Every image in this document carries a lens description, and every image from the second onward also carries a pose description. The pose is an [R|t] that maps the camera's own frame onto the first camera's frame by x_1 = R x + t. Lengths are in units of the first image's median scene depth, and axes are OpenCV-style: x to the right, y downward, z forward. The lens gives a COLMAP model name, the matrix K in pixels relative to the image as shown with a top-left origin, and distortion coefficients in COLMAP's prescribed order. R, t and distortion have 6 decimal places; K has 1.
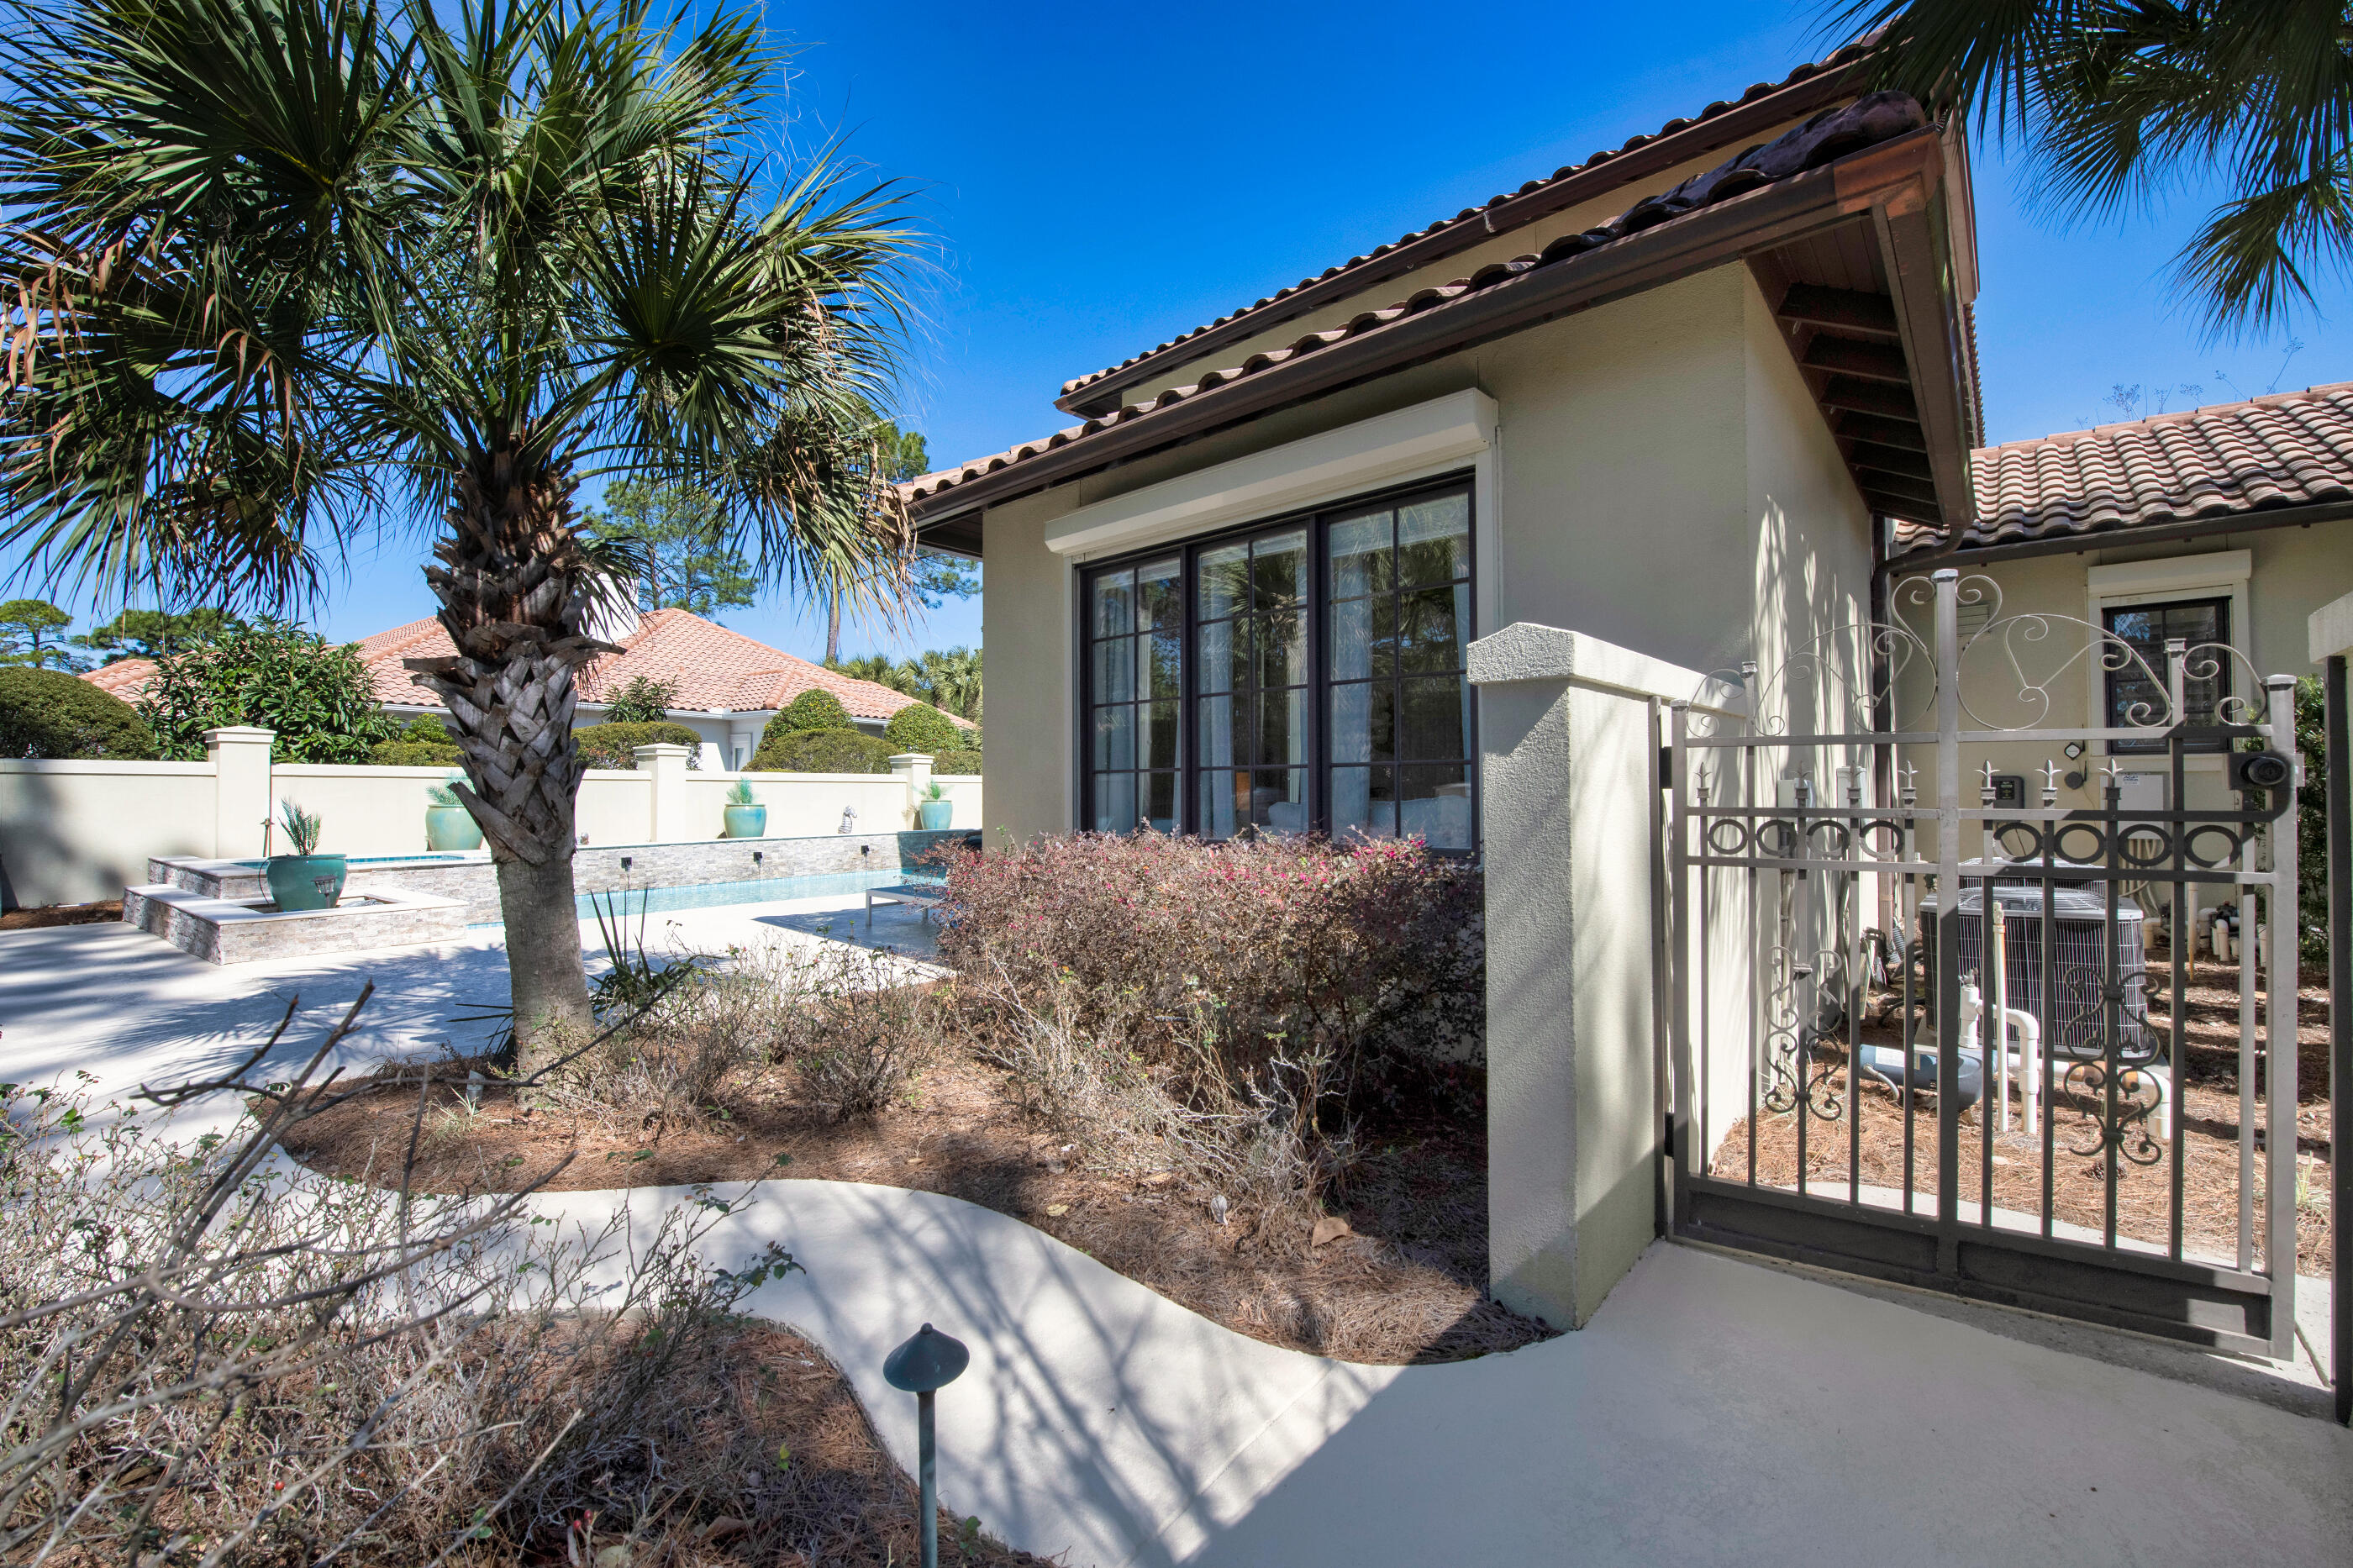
lens RADIAL K [[932.2, 0, 1172.3], [0, 932.2, 788.8], [0, 0, 1]] dist [0.003261, 0.000550]
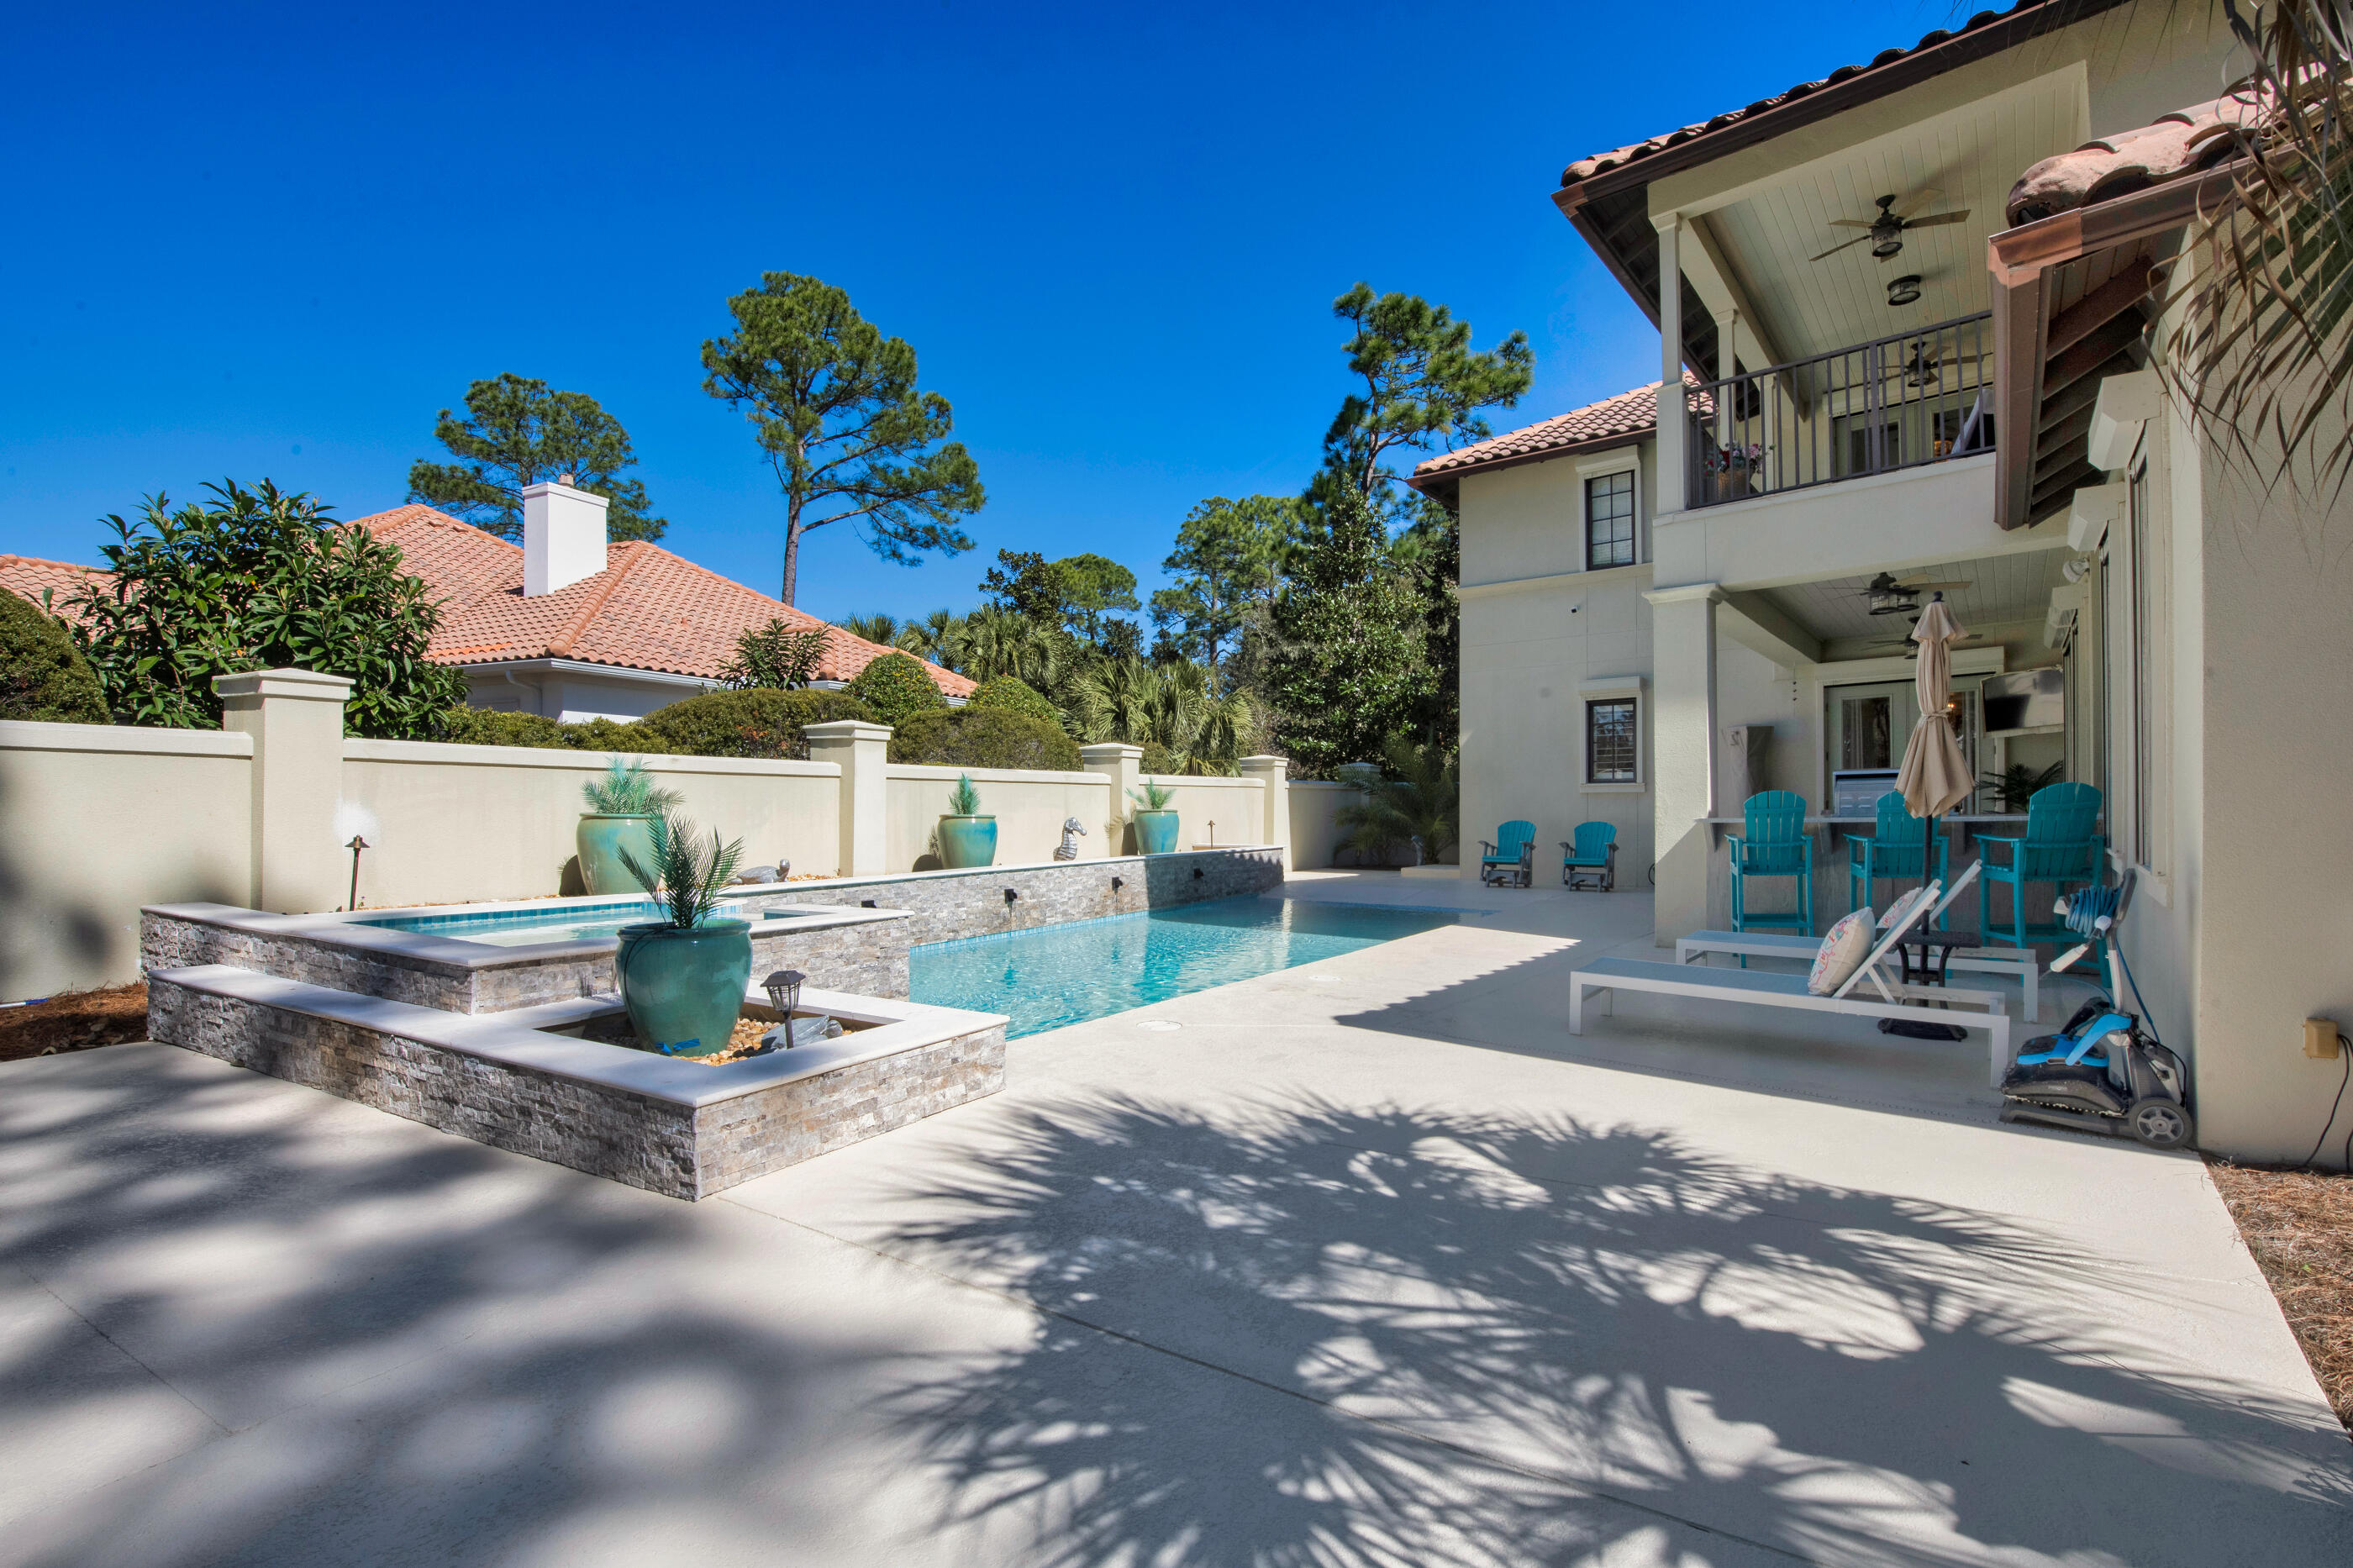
lens RADIAL K [[1099.2, 0, 1173.0], [0, 1099.2, 797.6], [0, 0, 1]] dist [0.038973, 0.000263]
pose [[0.996057, 0.002945, 0.088665, -0.461404], [-0.002593, 0.999988, -0.004087, 0.008451], [-0.088676, 0.003841, 0.996053, 0.253685]]
